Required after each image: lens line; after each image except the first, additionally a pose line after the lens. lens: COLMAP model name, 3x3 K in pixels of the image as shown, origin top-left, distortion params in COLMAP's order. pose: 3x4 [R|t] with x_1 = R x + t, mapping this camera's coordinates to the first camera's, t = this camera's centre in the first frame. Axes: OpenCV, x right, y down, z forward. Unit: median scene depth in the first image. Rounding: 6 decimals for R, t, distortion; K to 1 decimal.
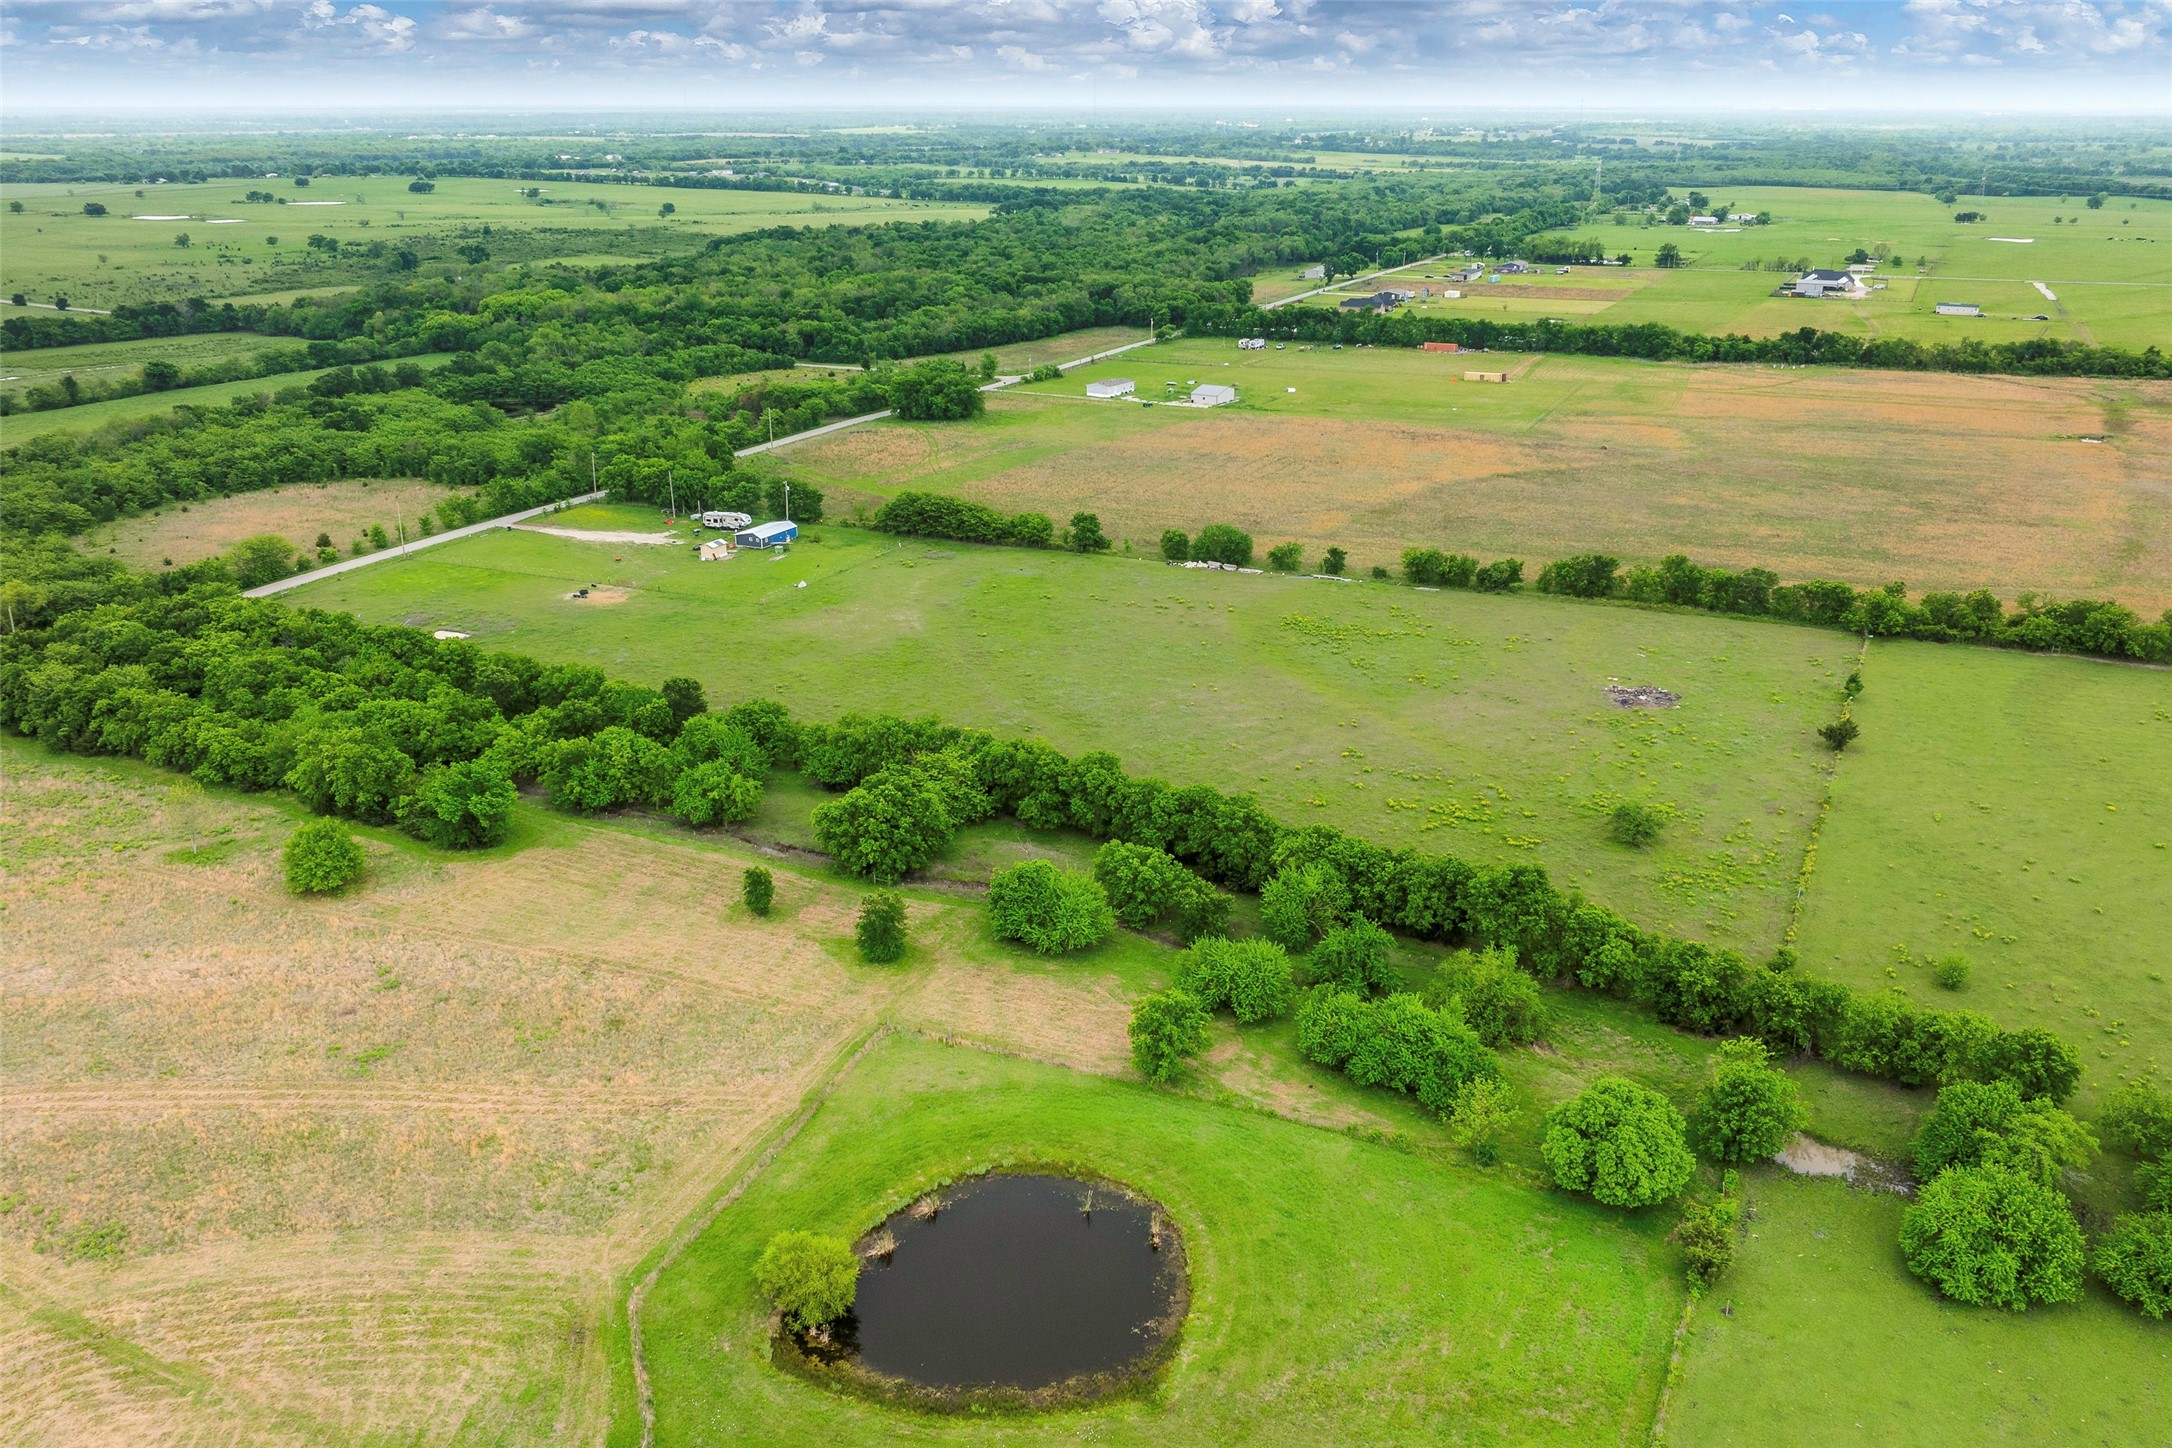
lens RADIAL K [[1804.0, 0, 1091.8], [0, 1804.0, 701.6], [0, 0, 1]] dist [-0.015338, -0.016299]
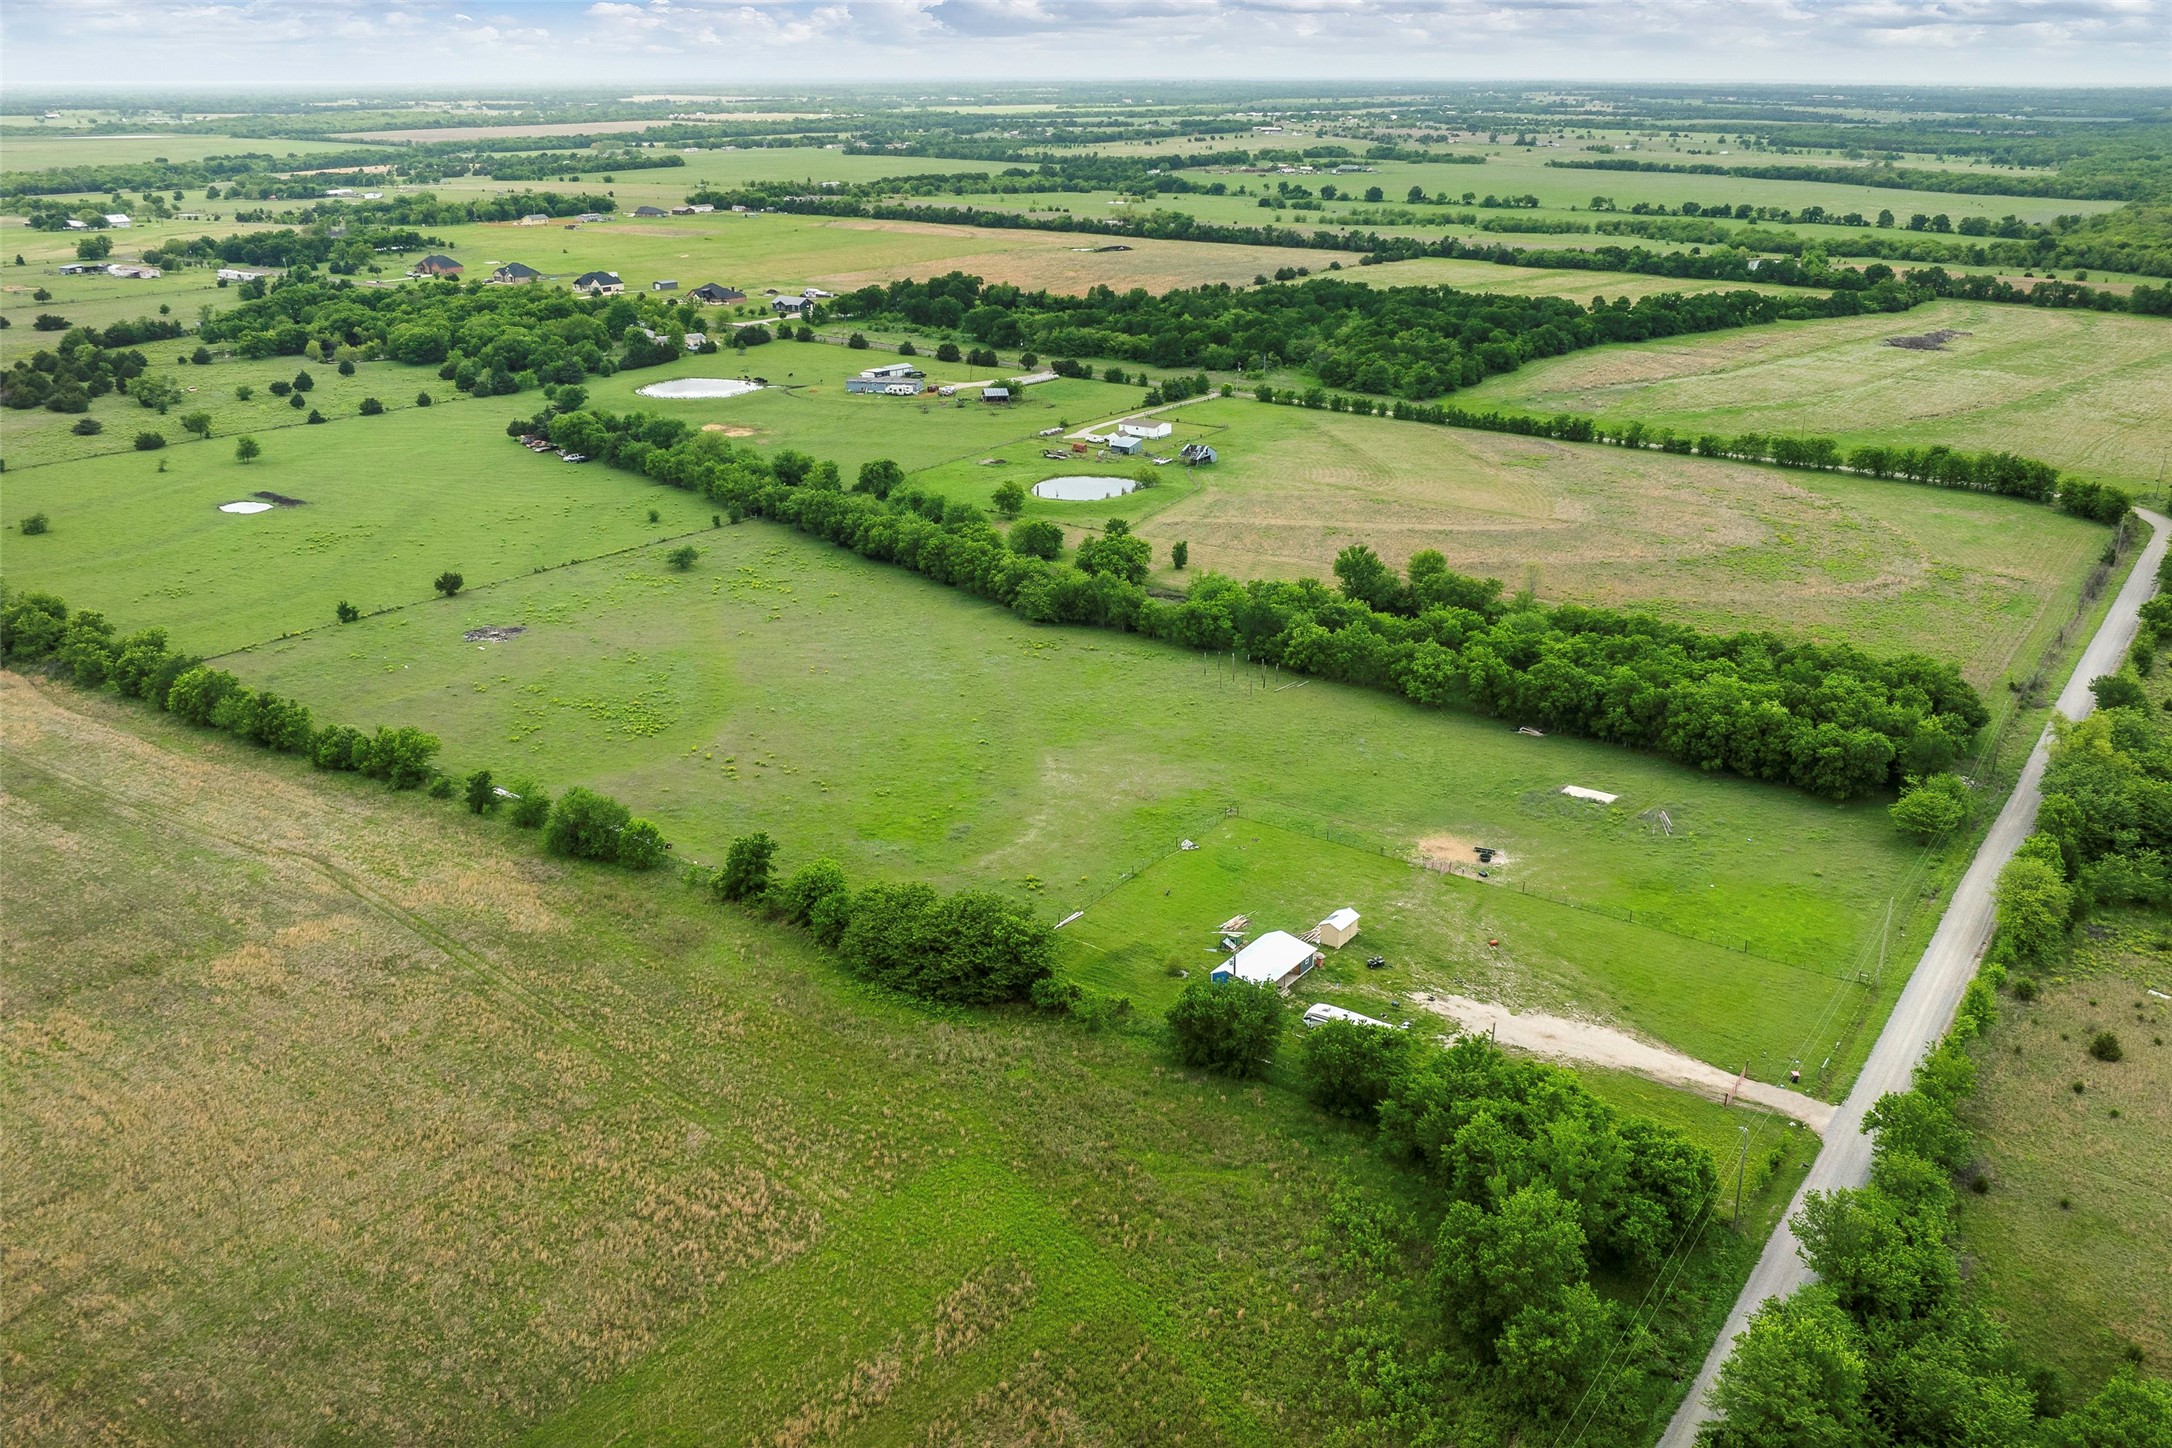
lens RADIAL K [[1835.6, 0, 1049.9], [0, 1835.6, 725.2], [0, 0, 1]] dist [-0.010597, -0.024963]
pose [[-0.984571, -0.058403, 0.164953, -0.174306], [0.056604, 0.785682, 0.616036, -0.435179], [-0.165579, 0.615868, -0.770254, 1.196021]]
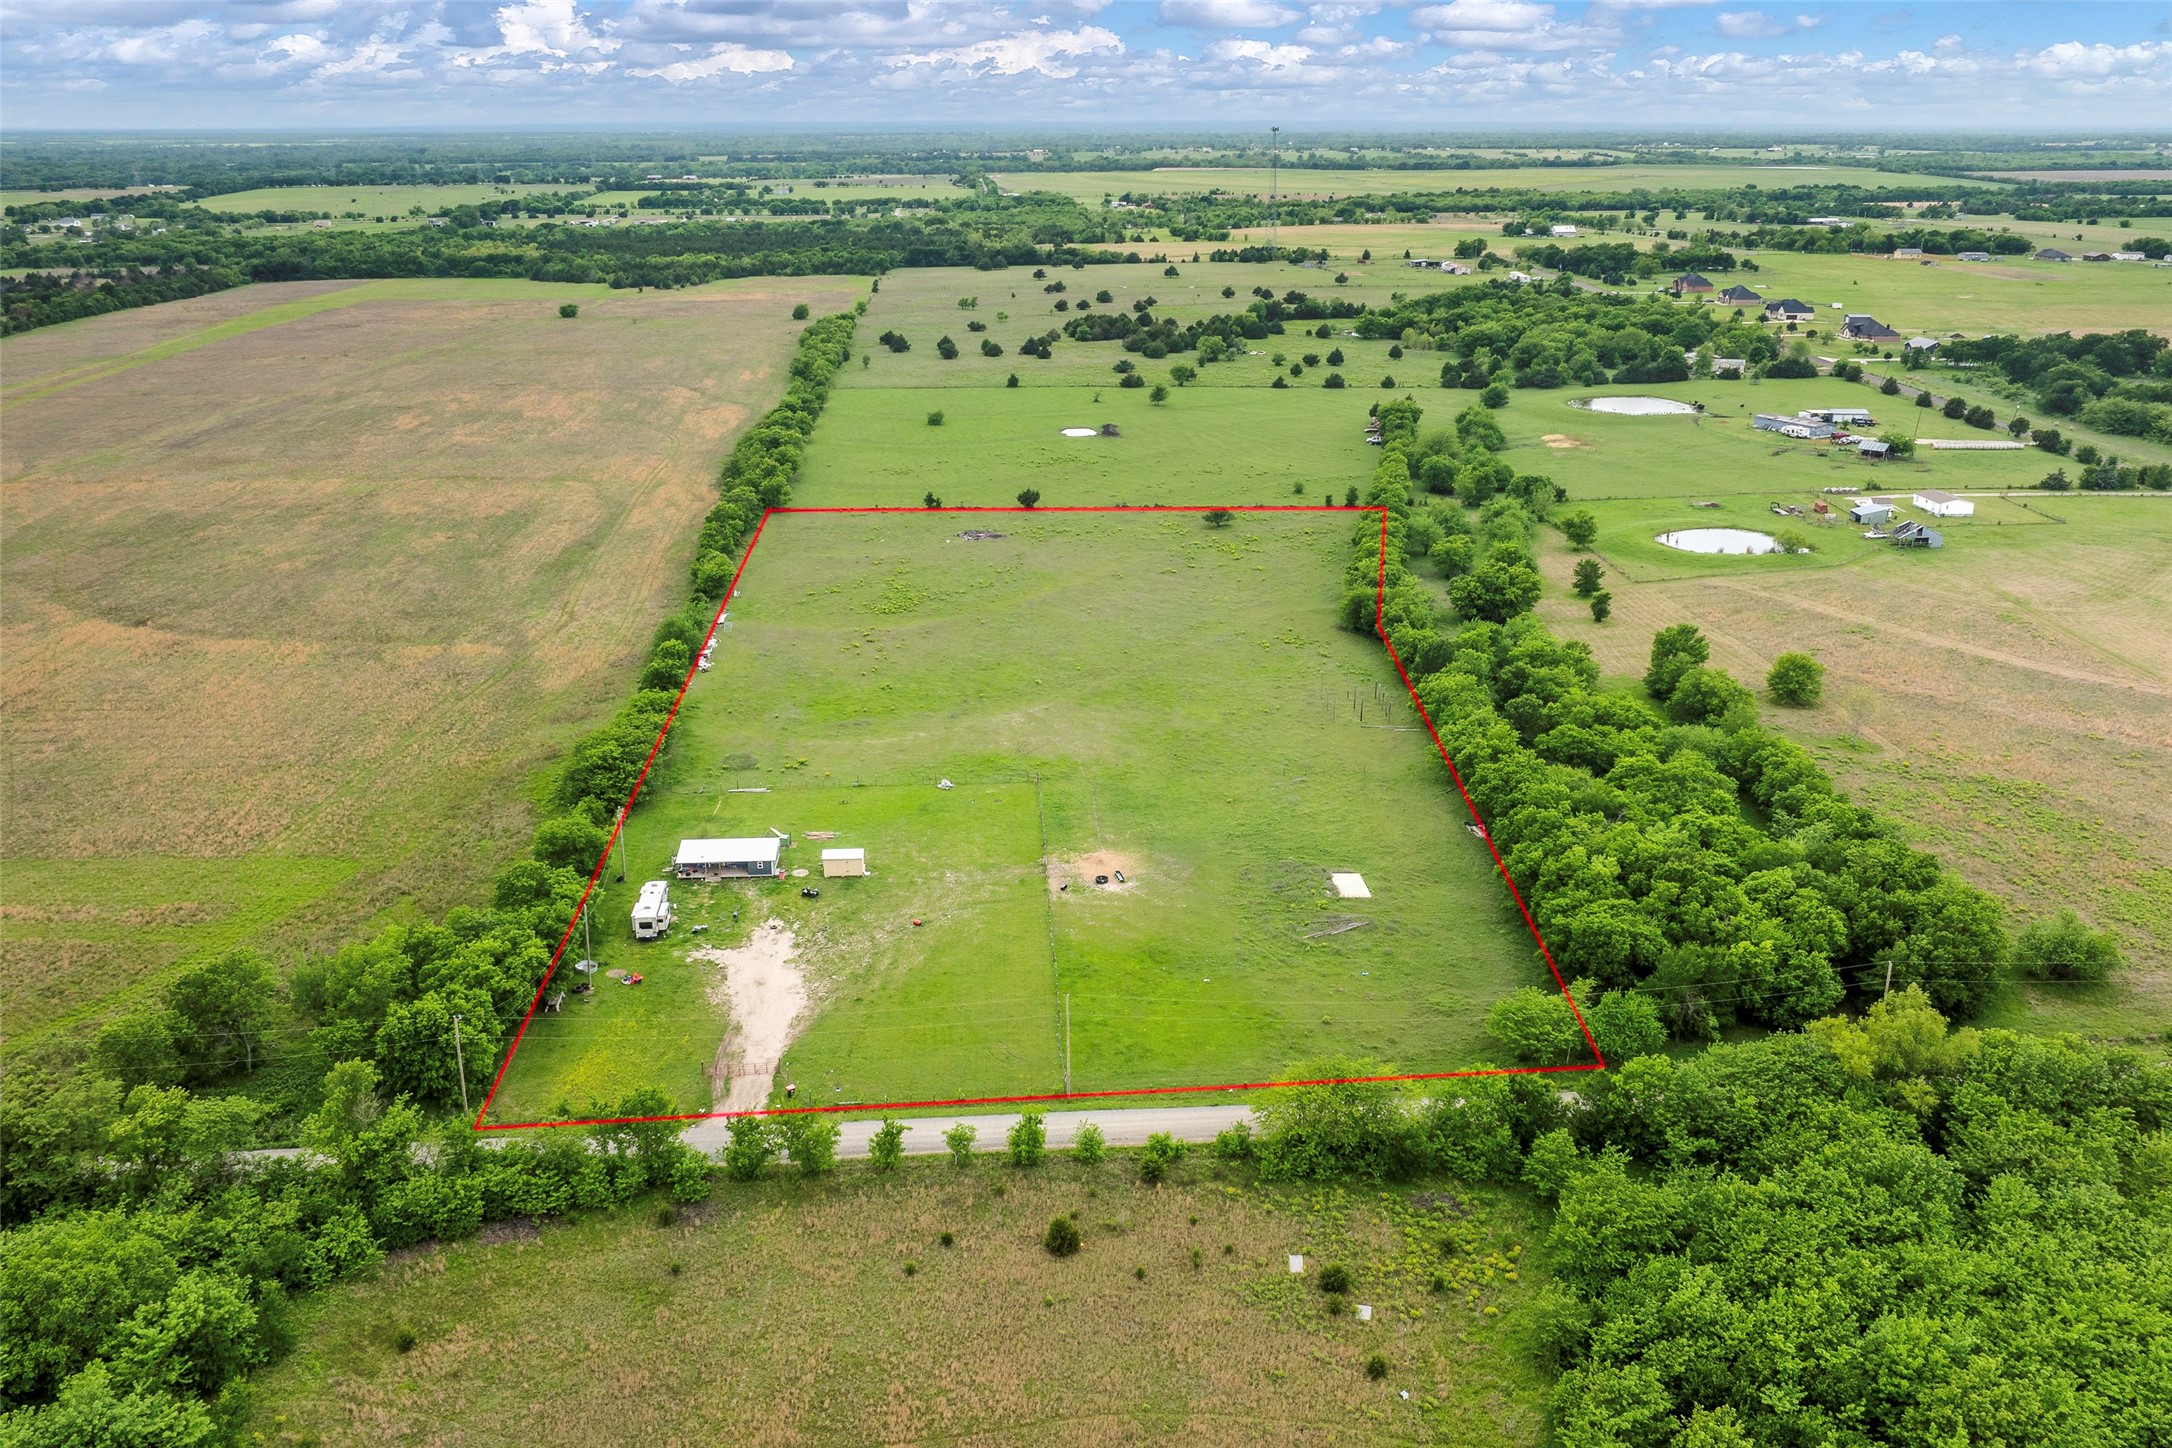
lens RADIAL K [[1788.2, 0, 1086.0], [0, 1788.2, 724.0], [0, 0, 1]] dist [-0.010668, -0.021408]
pose [[-0.483640, -0.282374, 0.828467, -0.631810], [0.281723, 0.845938, 0.452792, -0.321706], [-0.828688, 0.452387, -0.329578, 0.917470]]
